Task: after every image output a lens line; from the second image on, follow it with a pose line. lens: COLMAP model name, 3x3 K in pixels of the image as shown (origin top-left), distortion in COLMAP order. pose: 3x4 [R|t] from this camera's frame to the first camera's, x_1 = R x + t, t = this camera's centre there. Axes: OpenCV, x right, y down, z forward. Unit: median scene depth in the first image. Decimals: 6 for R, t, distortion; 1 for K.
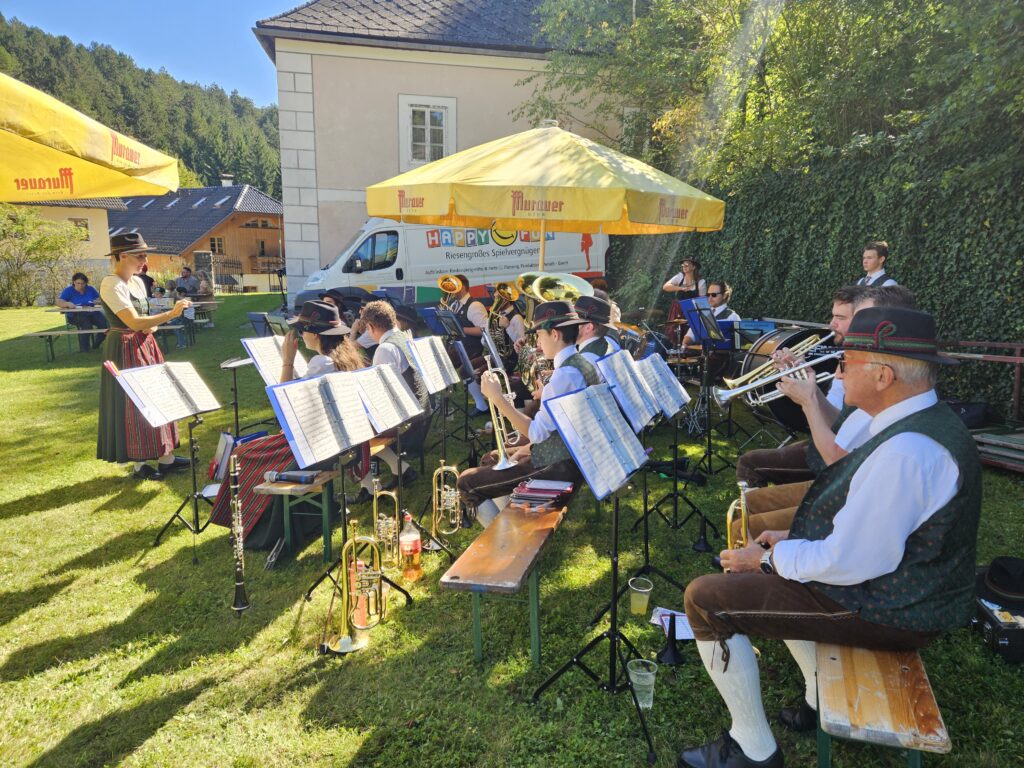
lens RADIAL K [[666.0, 0, 512.0], [0, 666.0, 384.0], [0, 0, 1]] dist [0.092027, -0.090952]
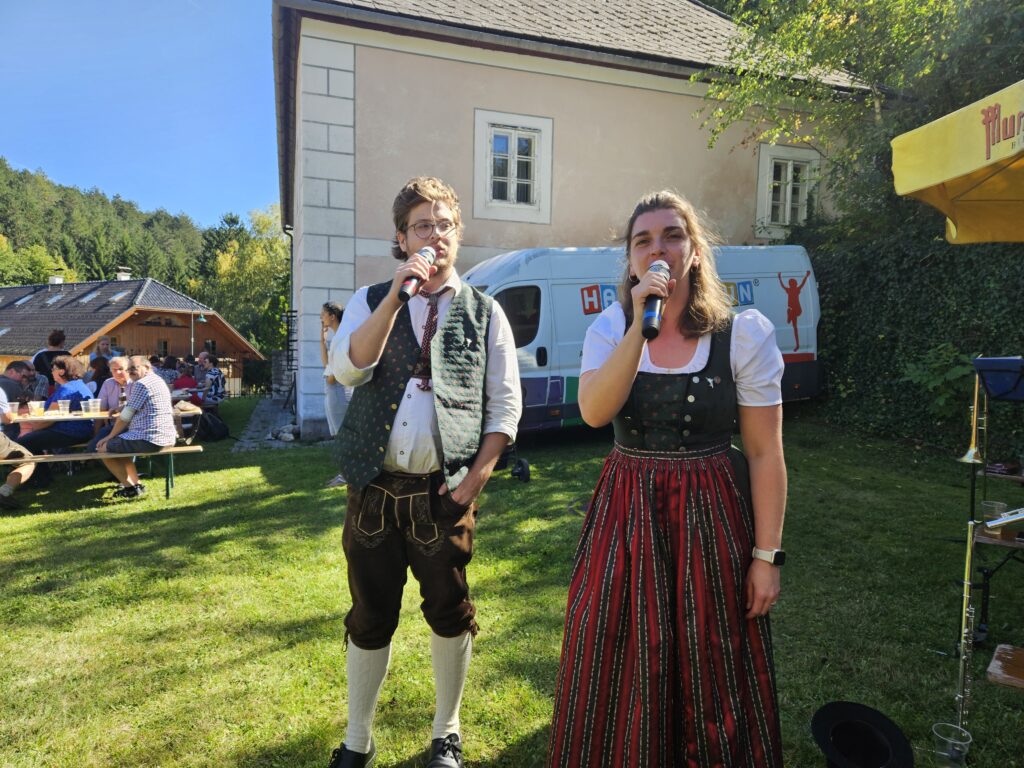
lens RADIAL K [[689.9, 0, 513.4], [0, 689.9, 394.6], [0, 0, 1]] dist [0.091958, -0.105225]
pose [[0.990318, -0.014072, 0.138099, -0.231739], [0.033226, 0.989960, -0.137389, -0.037913], [-0.134779, 0.140647, 0.980843, 0.331030]]
